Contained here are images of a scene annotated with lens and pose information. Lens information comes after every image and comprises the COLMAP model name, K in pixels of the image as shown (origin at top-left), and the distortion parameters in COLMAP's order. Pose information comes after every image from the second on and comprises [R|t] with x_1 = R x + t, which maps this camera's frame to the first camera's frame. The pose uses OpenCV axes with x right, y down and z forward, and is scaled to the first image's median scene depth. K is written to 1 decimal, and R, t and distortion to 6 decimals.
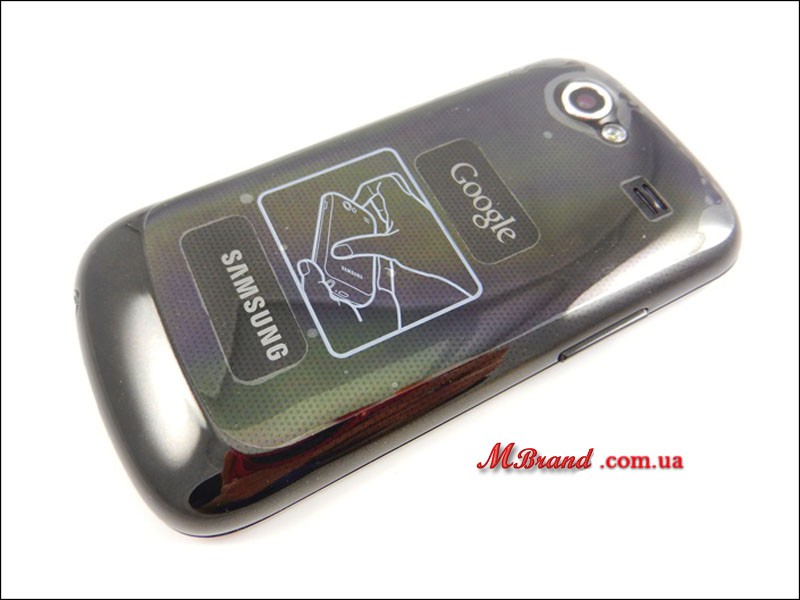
lens RADIAL K [[582.9, 0, 400.0], [0, 582.9, 300.0], [0, 0, 1]] dist [-0.002632, -0.000386]
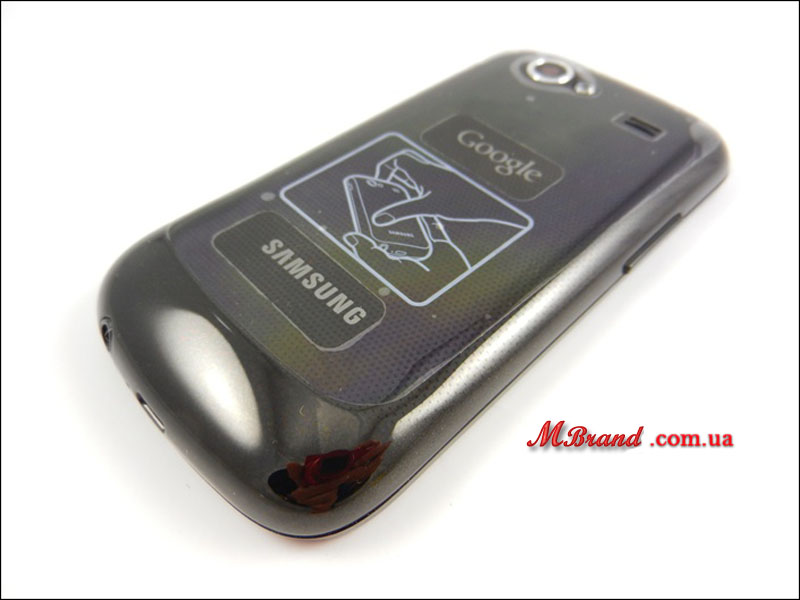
lens RADIAL K [[582.9, 0, 400.0], [0, 582.9, 300.0], [0, 0, 1]] dist [-0.002632, -0.000386]
pose [[0.960256, -0.226253, 0.163454, -0.256710], [0.256674, 0.945867, -0.198632, 0.238024], [-0.109665, 0.232692, 0.966348, 0.092934]]
